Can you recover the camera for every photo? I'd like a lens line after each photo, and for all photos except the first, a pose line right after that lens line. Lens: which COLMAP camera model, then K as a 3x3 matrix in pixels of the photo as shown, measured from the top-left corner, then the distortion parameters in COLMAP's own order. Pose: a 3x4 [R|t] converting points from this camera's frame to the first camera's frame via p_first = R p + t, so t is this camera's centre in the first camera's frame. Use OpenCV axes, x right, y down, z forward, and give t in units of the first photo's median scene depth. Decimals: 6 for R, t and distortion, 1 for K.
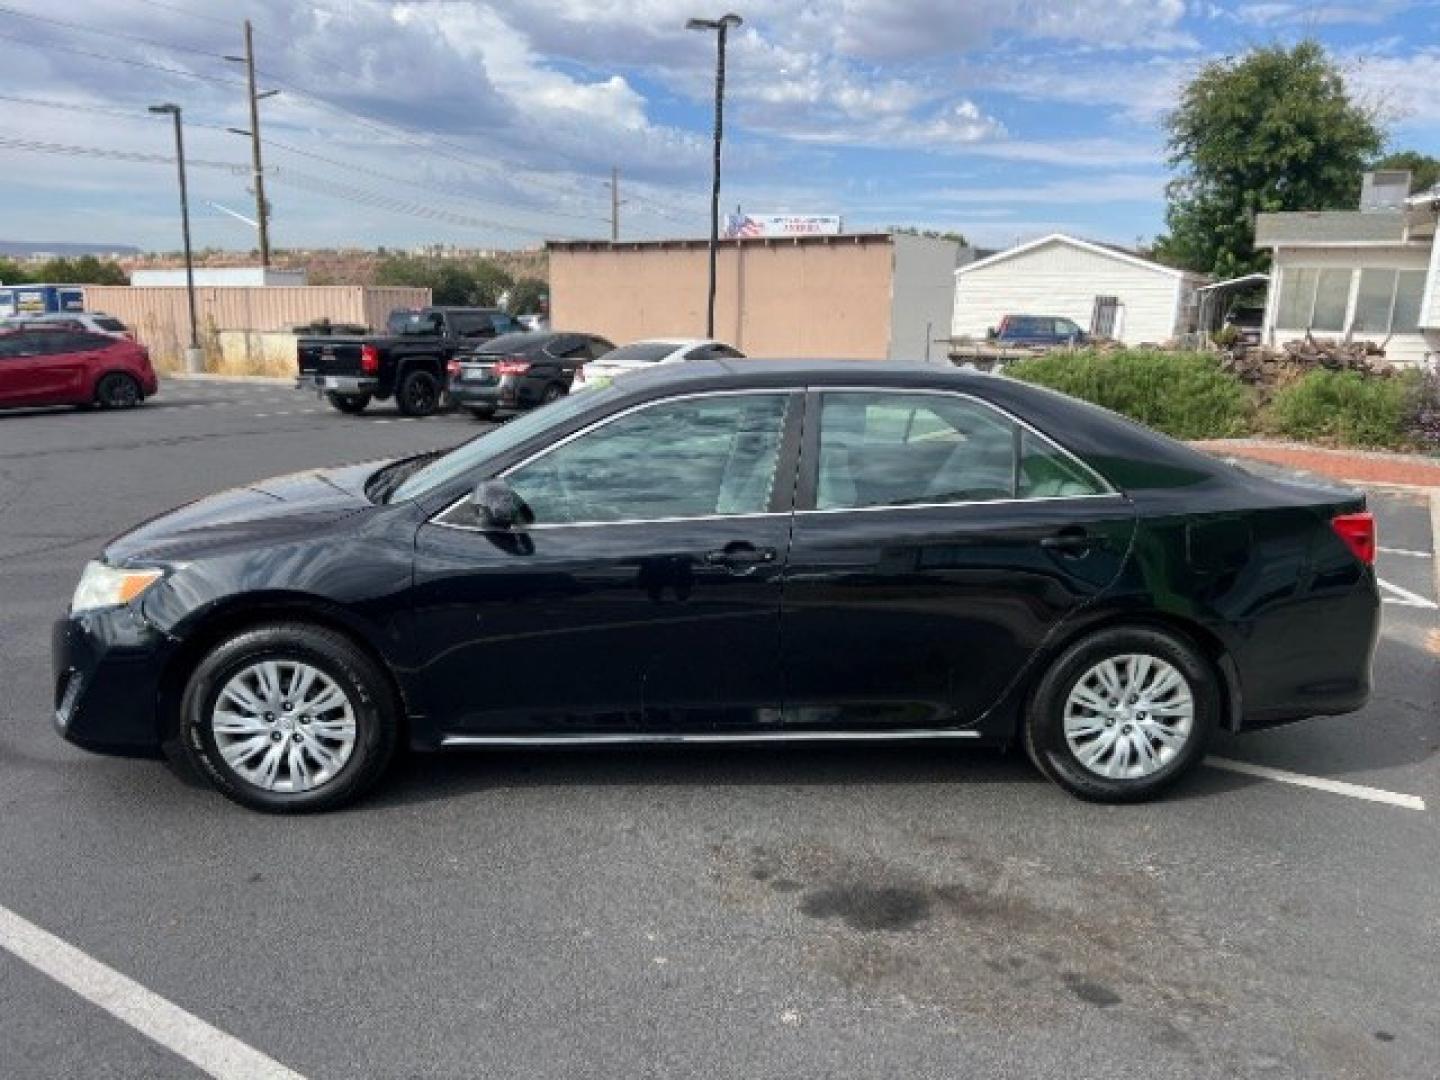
lens RADIAL K [[1081.2, 0, 720.0], [0, 1081.2, 540.0], [0, 0, 1]] dist [0.058860, -0.078044]
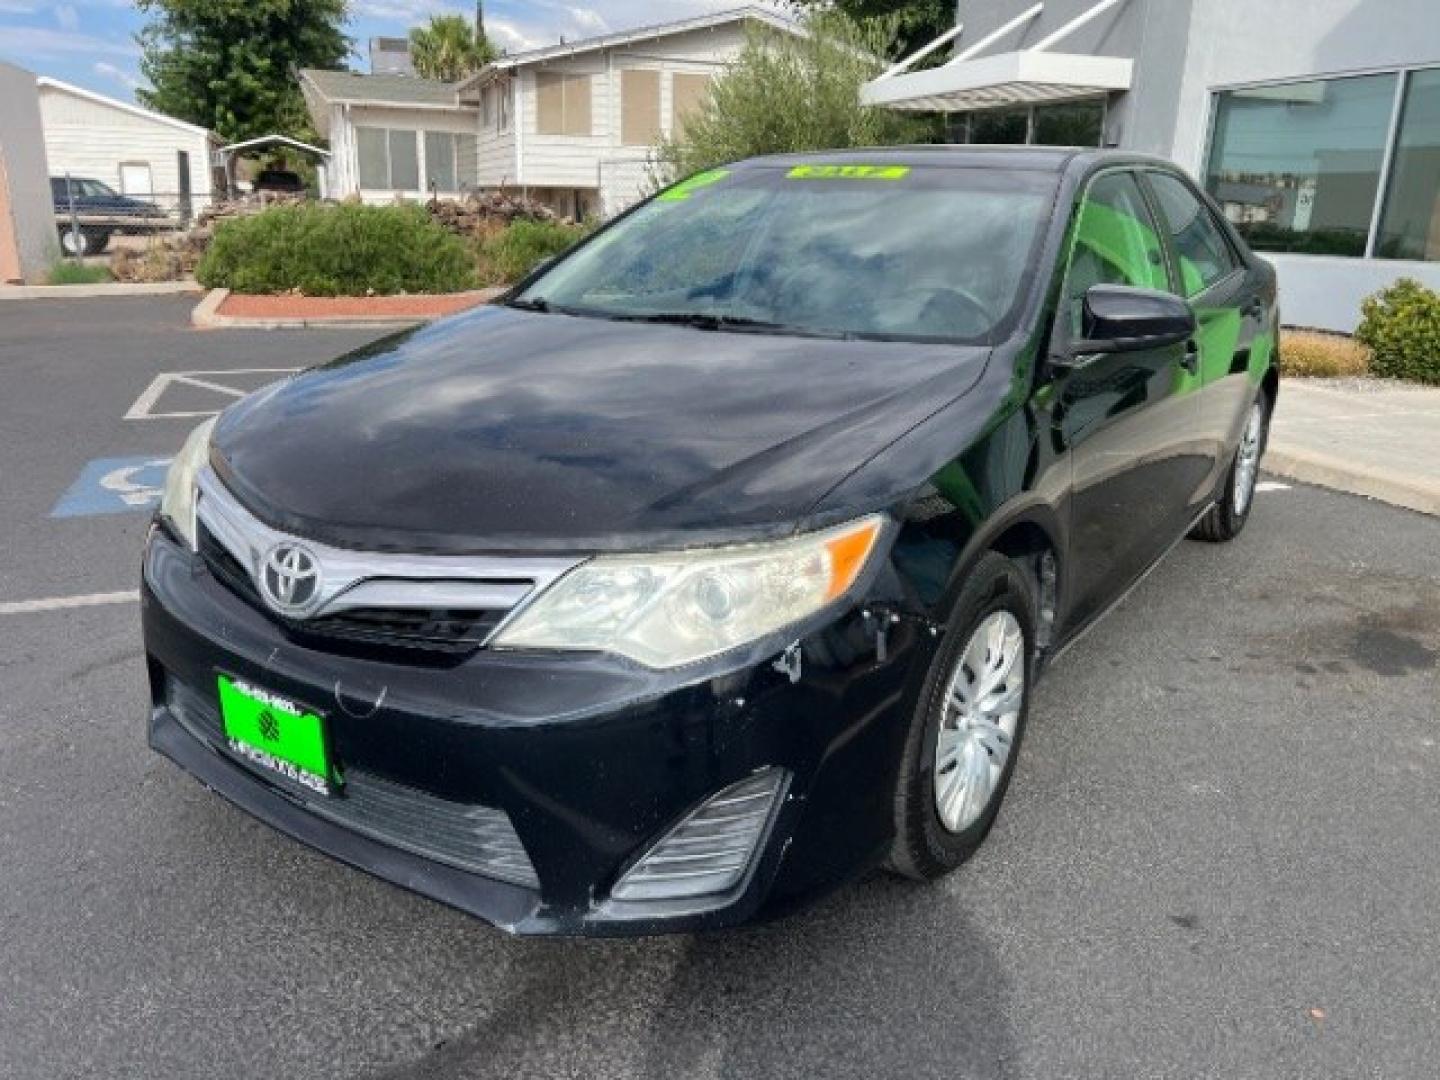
lens RADIAL K [[1081.2, 0, 720.0], [0, 1081.2, 540.0], [0, 0, 1]] dist [0.058860, -0.078044]
pose [[0.616351, -0.241844, 0.749415, -0.085223], [0.158815, 0.970293, 0.182508, -0.005811], [-0.771291, 0.006530, 0.636450, 0.066733]]
